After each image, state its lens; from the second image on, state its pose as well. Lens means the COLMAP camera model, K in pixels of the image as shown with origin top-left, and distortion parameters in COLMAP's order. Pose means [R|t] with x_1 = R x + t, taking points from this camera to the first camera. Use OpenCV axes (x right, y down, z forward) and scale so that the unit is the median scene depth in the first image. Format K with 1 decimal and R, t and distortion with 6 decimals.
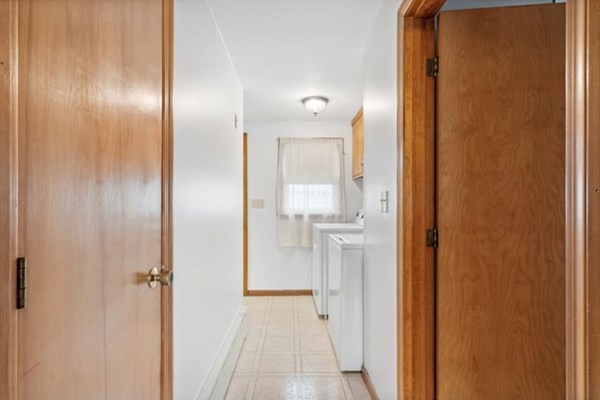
lens RADIAL K [[287.5, 0, 299.8], [0, 287.5, 203.4], [0, 0, 1]] dist [-0.002359, -0.000487]
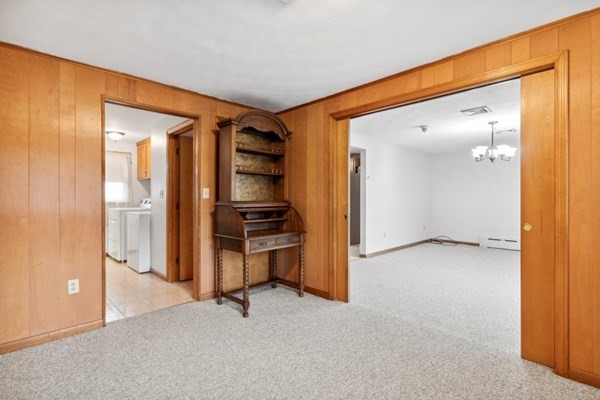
lens RADIAL K [[287.5, 0, 301.9], [0, 287.5, 199.3], [0, 0, 1]] dist [-0.002359, -0.000487]
pose [[0.724091, -0.005274, 0.689684, -0.448842], [-0.004074, 0.999921, 0.011923, 0.001681], [-0.689692, -0.011443, 0.724012, -1.371592]]
